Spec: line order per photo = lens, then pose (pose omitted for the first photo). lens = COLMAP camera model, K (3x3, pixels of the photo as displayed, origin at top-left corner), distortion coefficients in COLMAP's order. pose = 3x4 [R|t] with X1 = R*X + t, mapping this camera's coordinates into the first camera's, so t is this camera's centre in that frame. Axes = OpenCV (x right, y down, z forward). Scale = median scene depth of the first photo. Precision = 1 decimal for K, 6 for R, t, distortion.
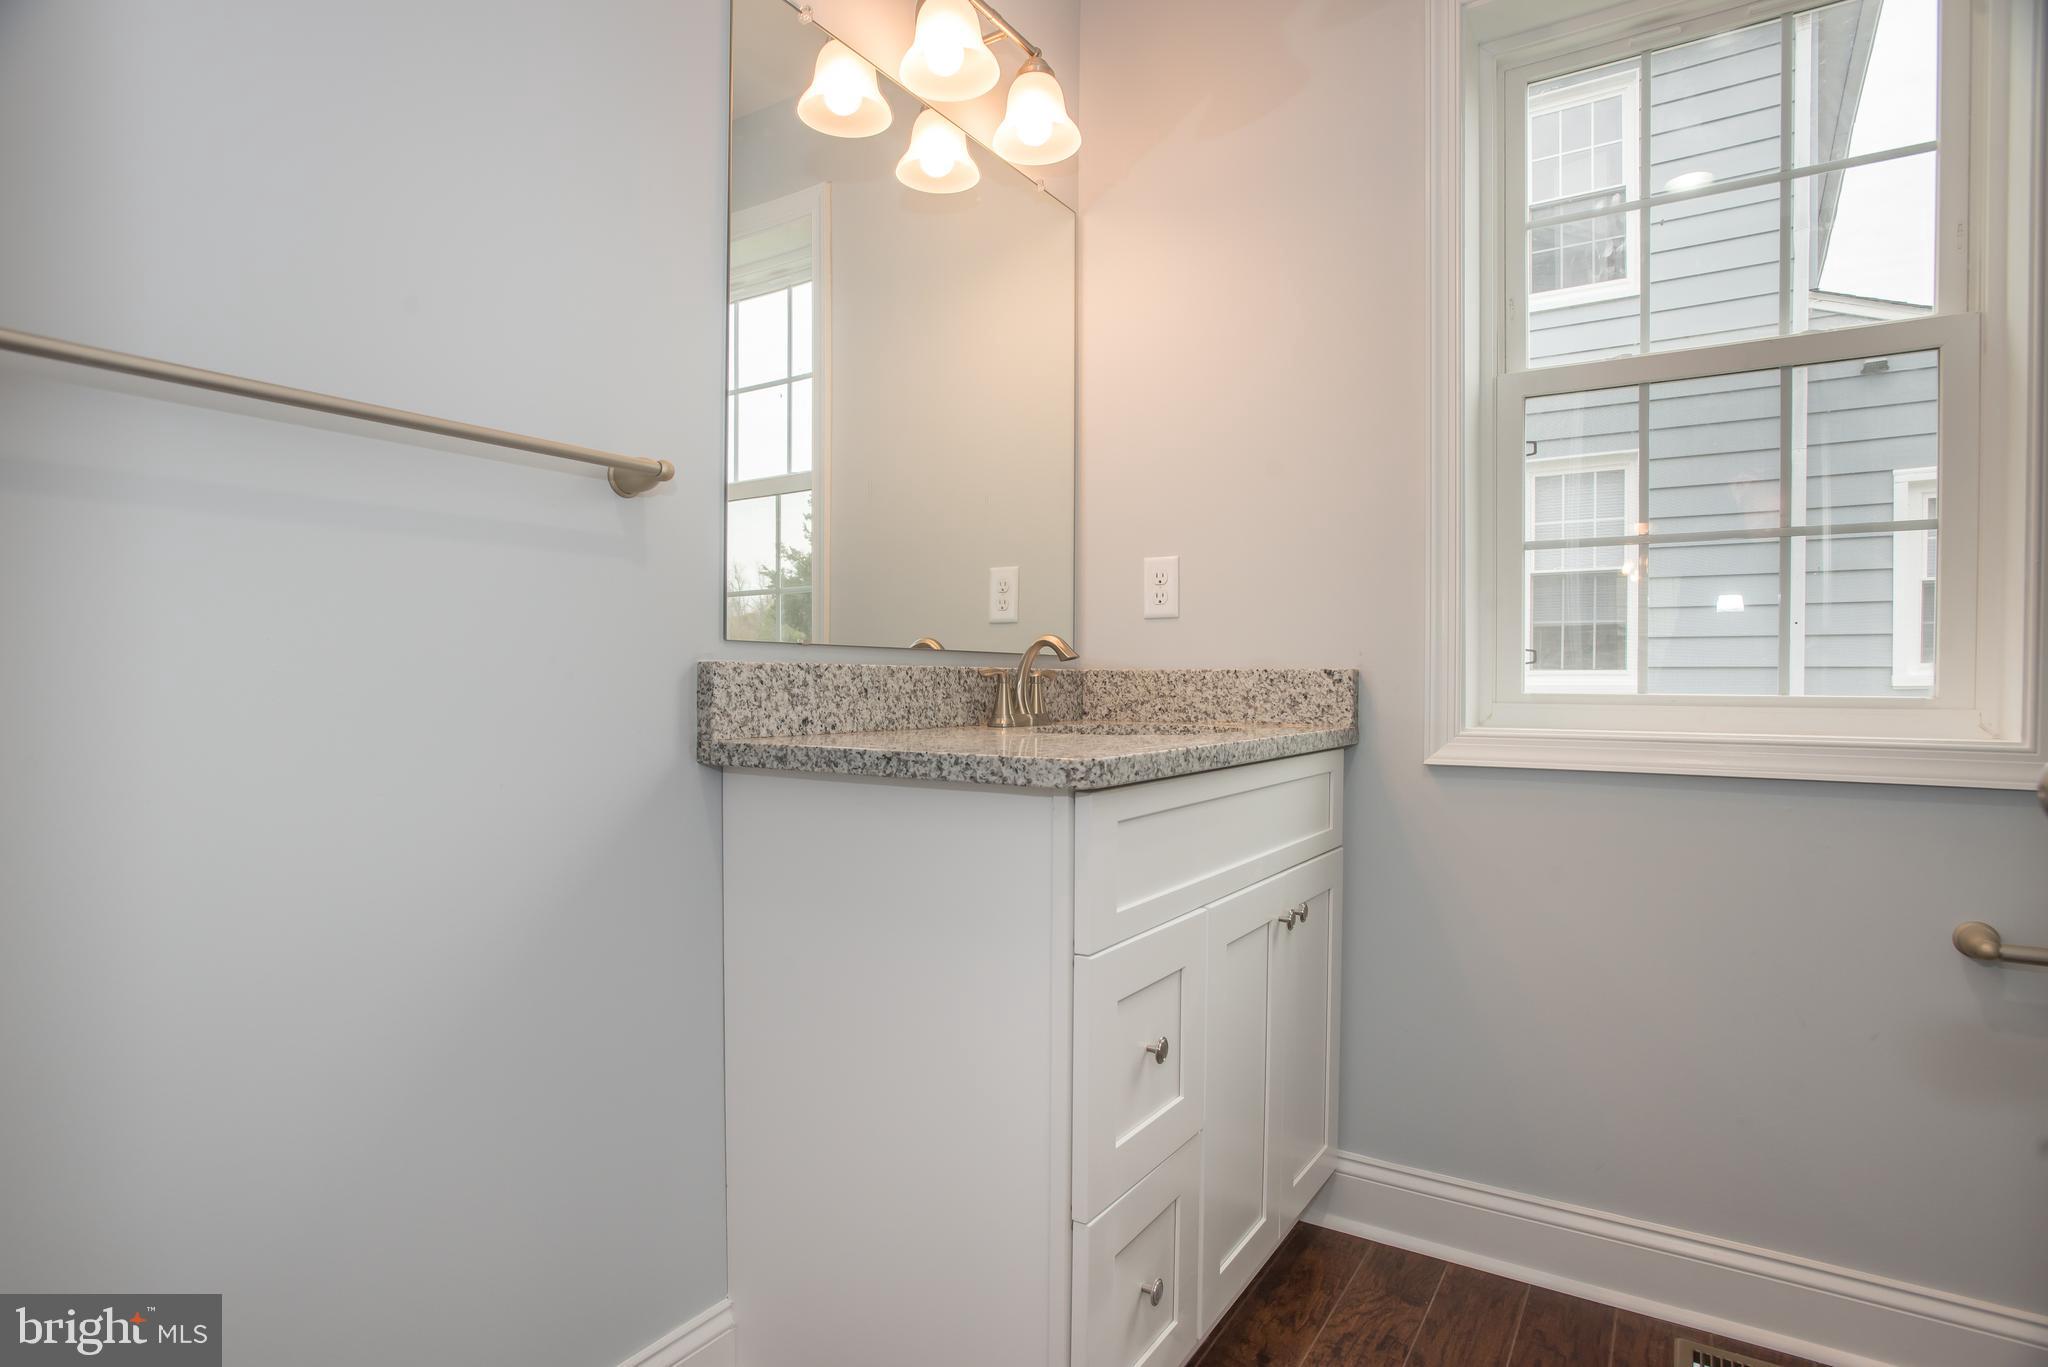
lens RADIAL K [[1109.2, 0, 1021.5], [0, 1109.2, 683.8], [0, 0, 1]] dist [0.000382, 0.000026]
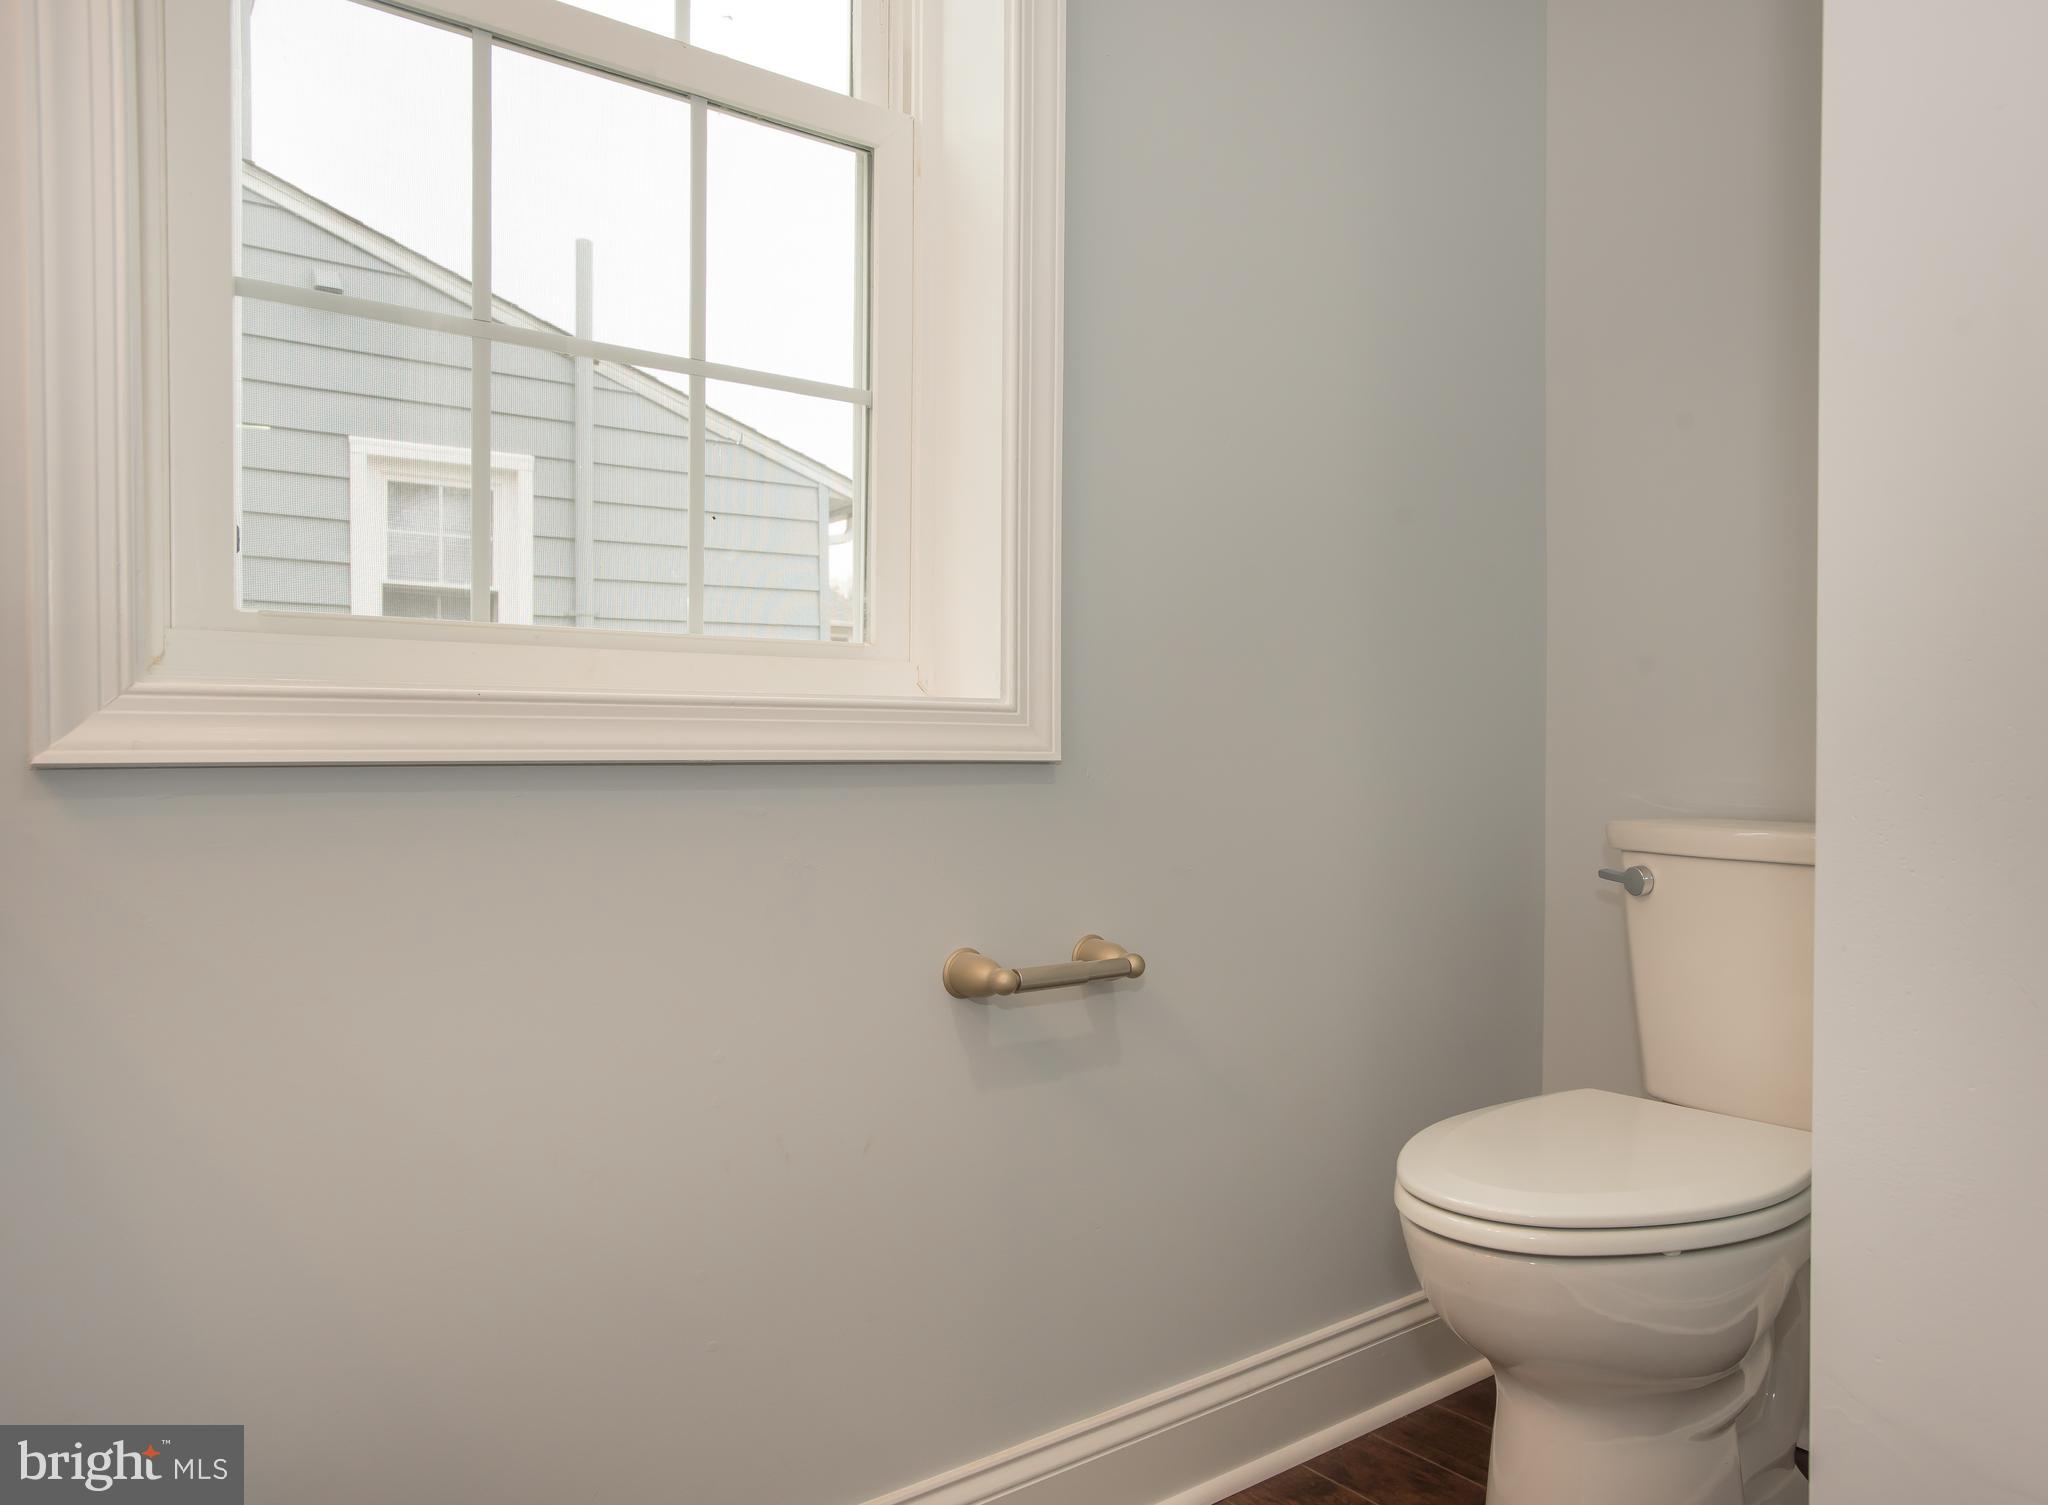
lens RADIAL K [[1388.1, 0, 1025.0], [0, 1388.1, 754.8], [0, 0, 1]] dist [-0.000443, 0.000262]
pose [[0.292556, 0.007599, 0.956218, 0.008116], [0.002531, 0.999959, -0.008721, 0.074510], [-0.956245, 0.004971, 0.292525, 0.530684]]
